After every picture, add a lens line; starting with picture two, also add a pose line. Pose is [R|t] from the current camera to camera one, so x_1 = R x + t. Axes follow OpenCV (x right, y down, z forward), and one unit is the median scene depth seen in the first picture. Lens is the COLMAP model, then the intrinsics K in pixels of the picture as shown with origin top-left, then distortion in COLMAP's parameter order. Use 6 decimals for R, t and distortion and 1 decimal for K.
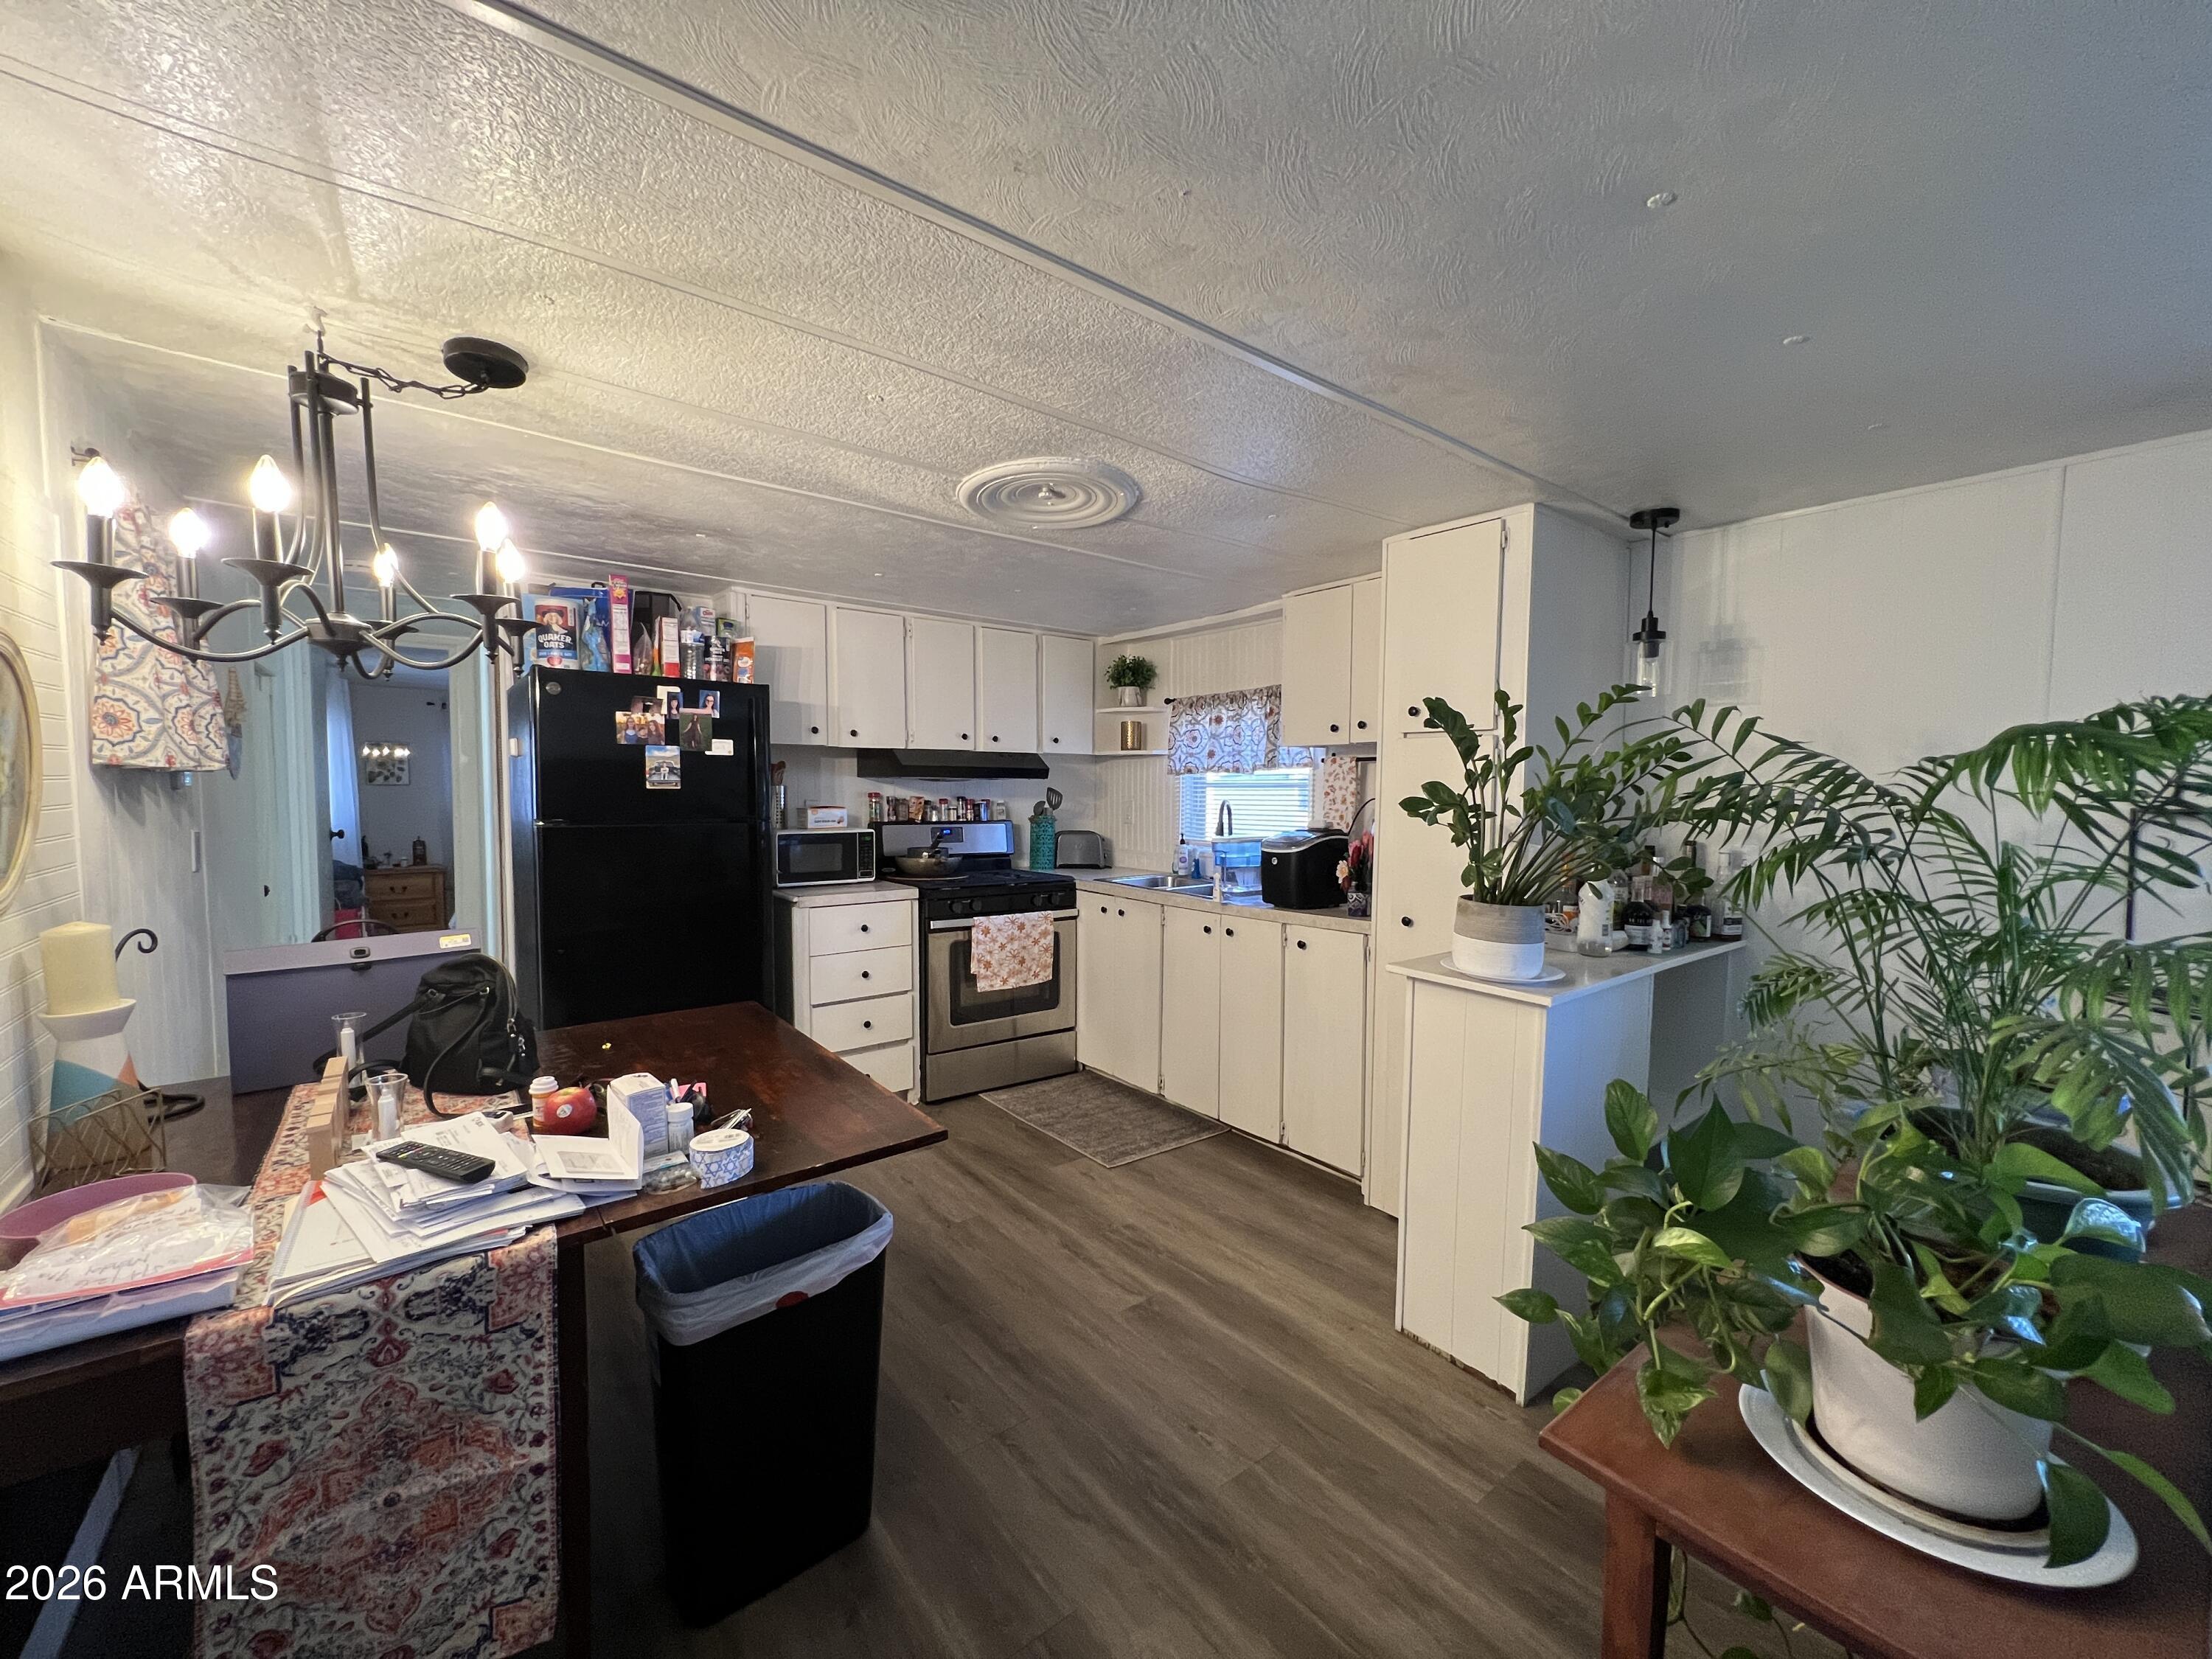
lens RADIAL K [[885.0, 0, 1101.1], [0, 885.0, 837.3], [0, 0, 1]] dist [0.001367, 0.000090]
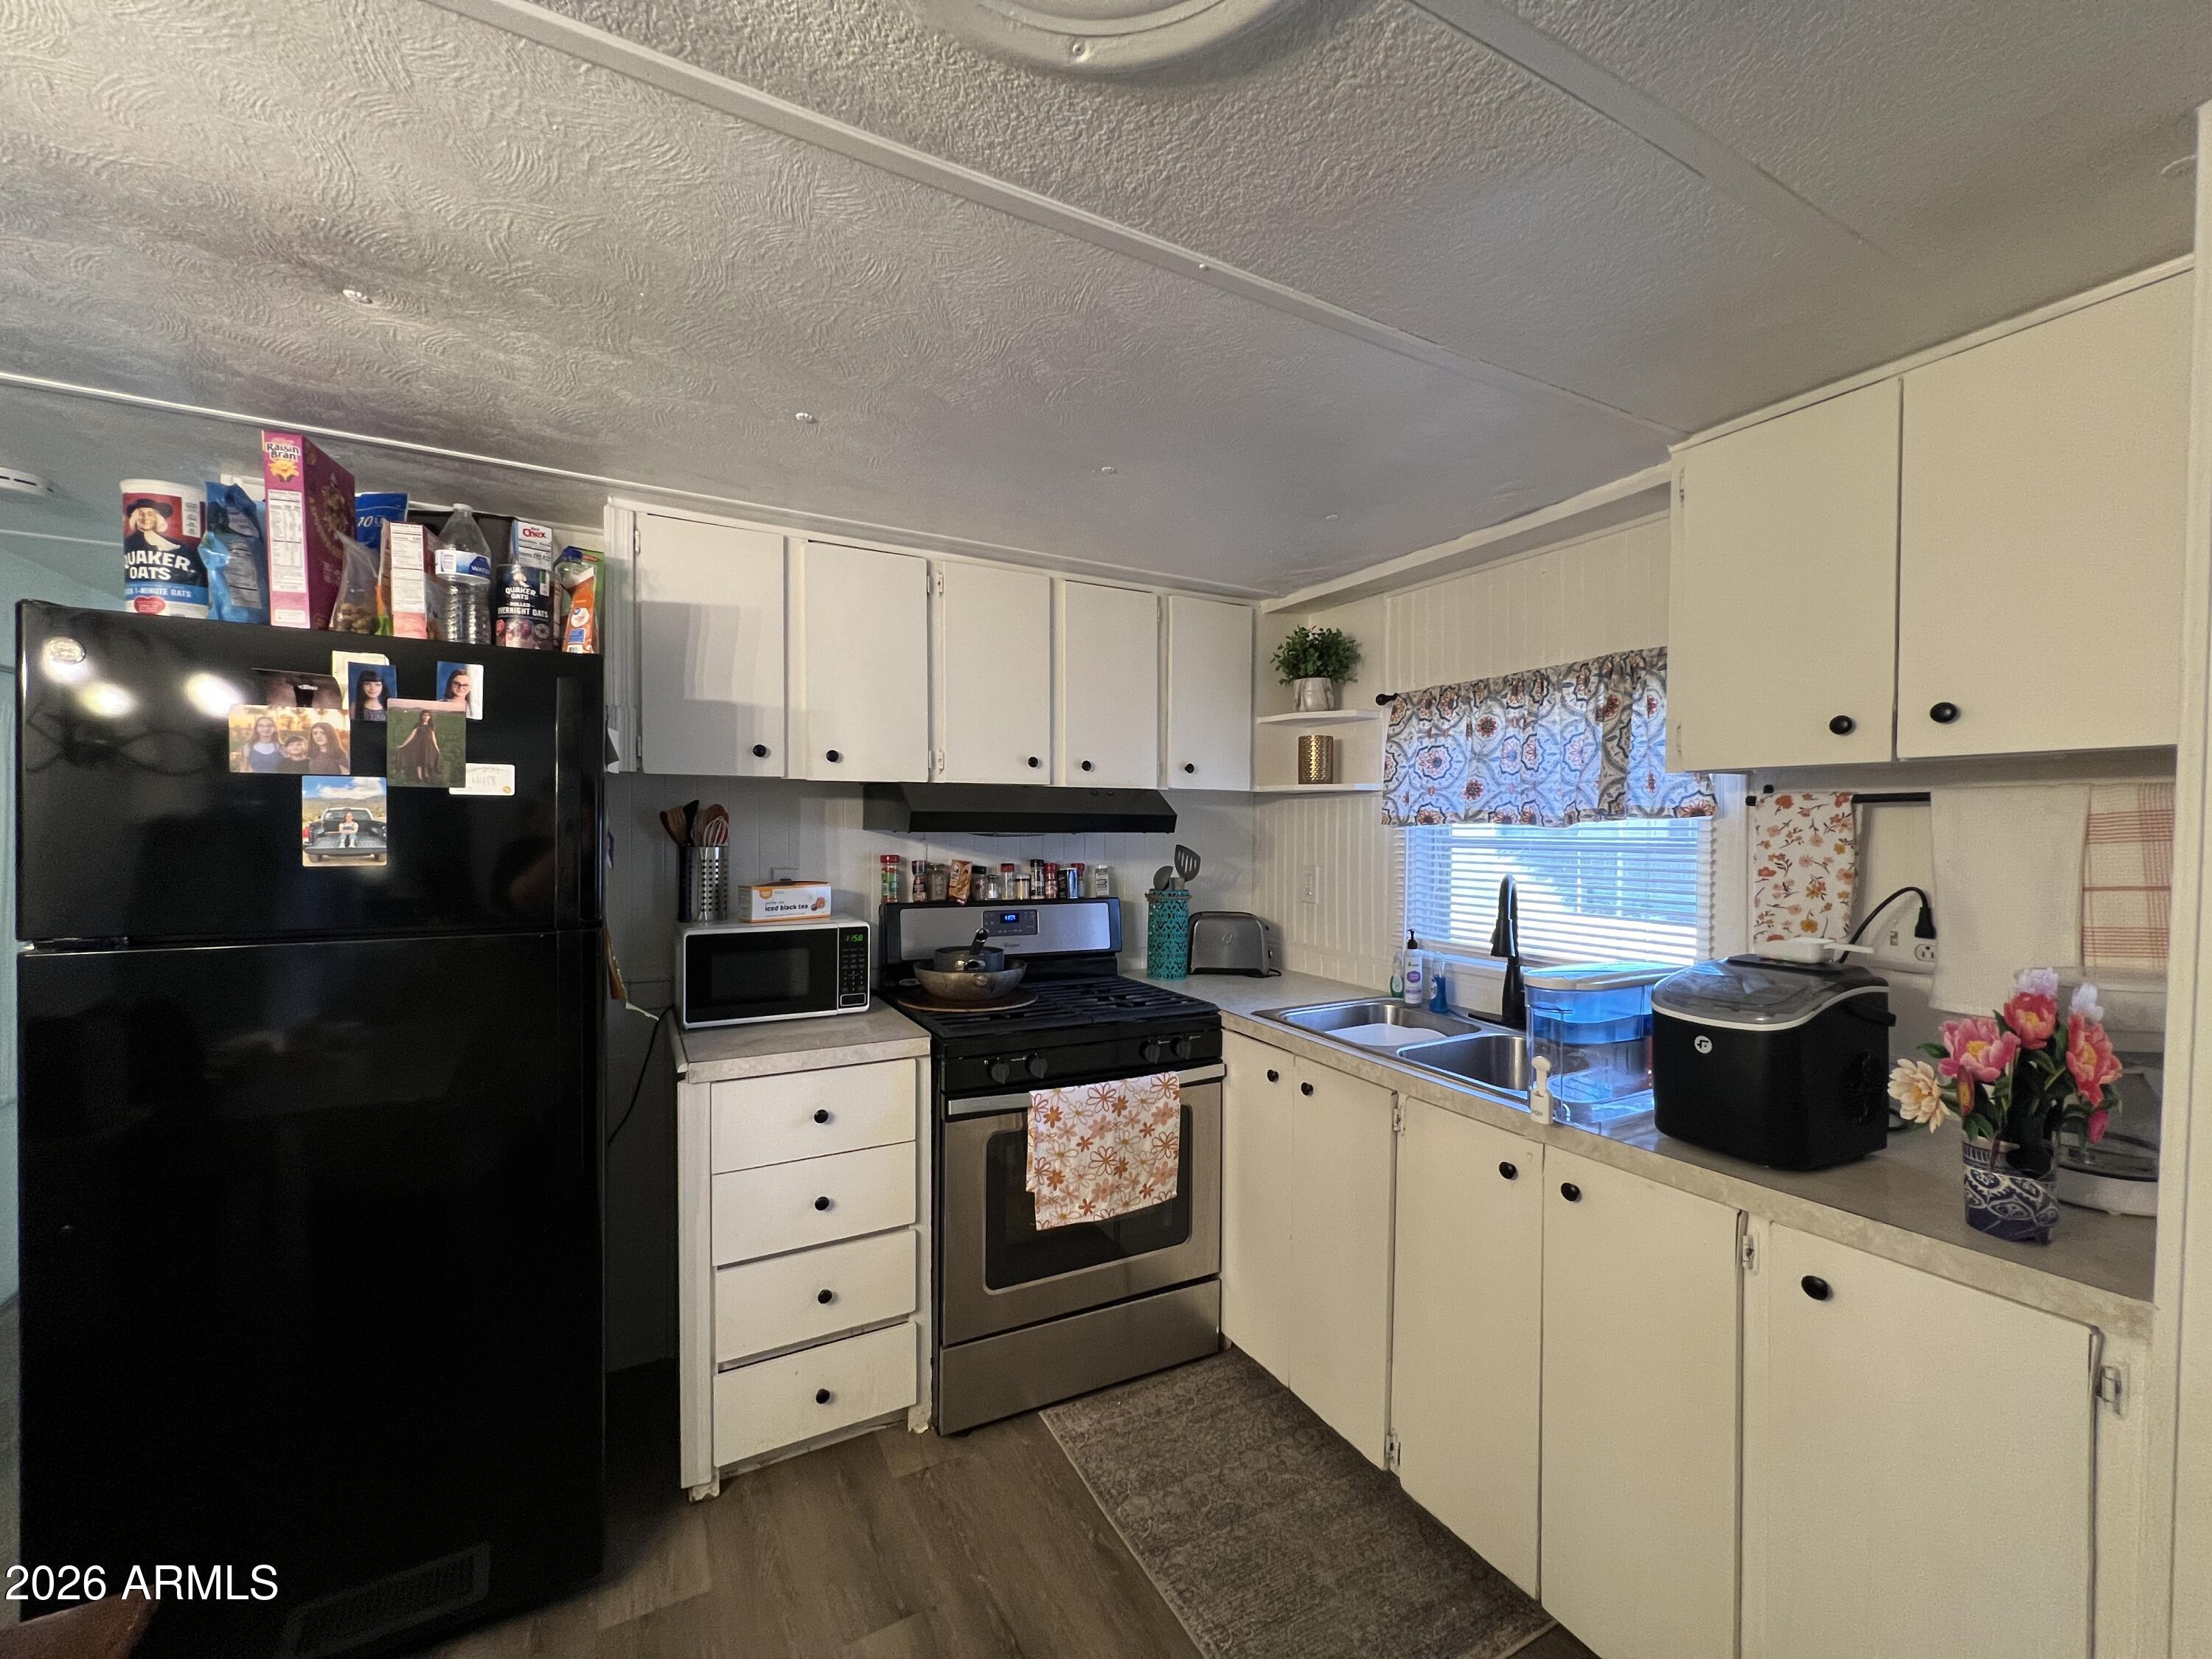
lens RADIAL K [[885.0, 0, 1101.1], [0, 885.0, 837.3], [0, 0, 1]] dist [0.001367, 0.000090]
pose [[0.985698, 0.003926, -0.168477, -0.009640], [-0.011065, 0.999079, -0.041453, -0.040368], [0.168159, 0.042724, 0.984834, 0.436899]]
